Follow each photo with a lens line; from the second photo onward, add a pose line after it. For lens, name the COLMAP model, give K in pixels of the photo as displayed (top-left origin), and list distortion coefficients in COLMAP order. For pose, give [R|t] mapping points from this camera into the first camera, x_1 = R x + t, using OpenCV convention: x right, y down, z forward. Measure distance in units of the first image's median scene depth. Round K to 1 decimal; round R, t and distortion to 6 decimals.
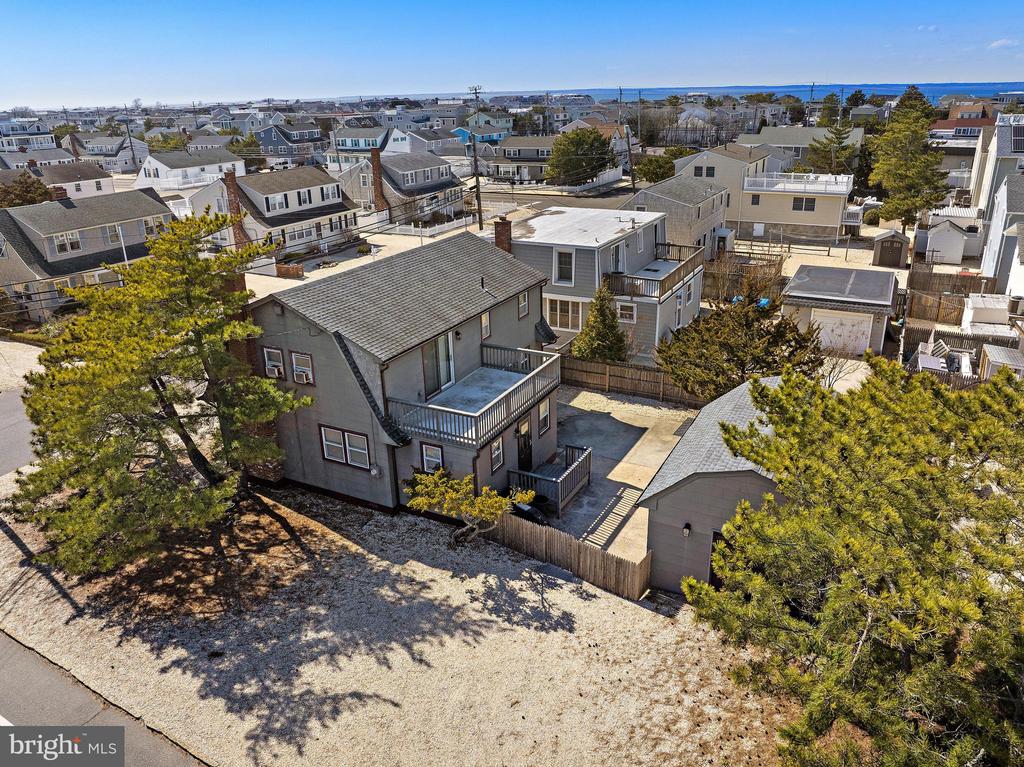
lens RADIAL K [[731.6, 0, 512.0], [0, 731.6, 383.5], [0, 0, 1]] dist [-0.030654, -0.010981]
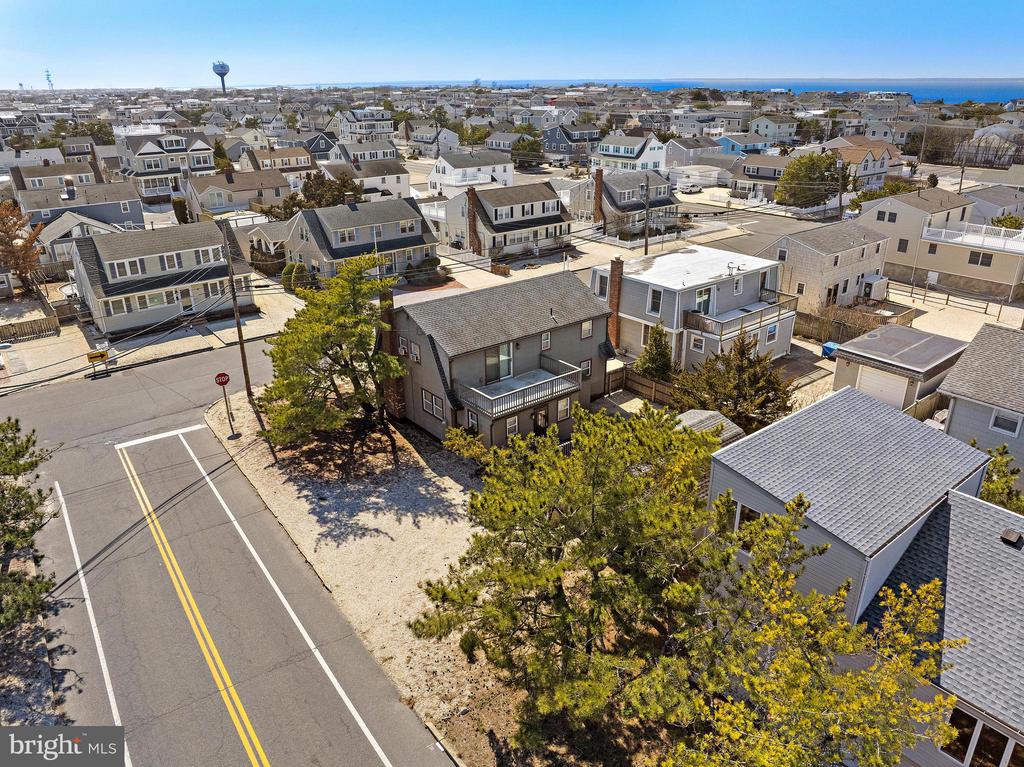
lens RADIAL K [[702.0, 0, 512.0], [0, 702.0, 383.5], [0, 0, 1]] dist [-0.009680, -0.051706]
pose [[0.917804, 0.171633, -0.358019, 0.232726], [-0.159663, 0.985161, 0.062977, -0.040666], [0.363515, -0.000639, 0.931588, -0.189575]]
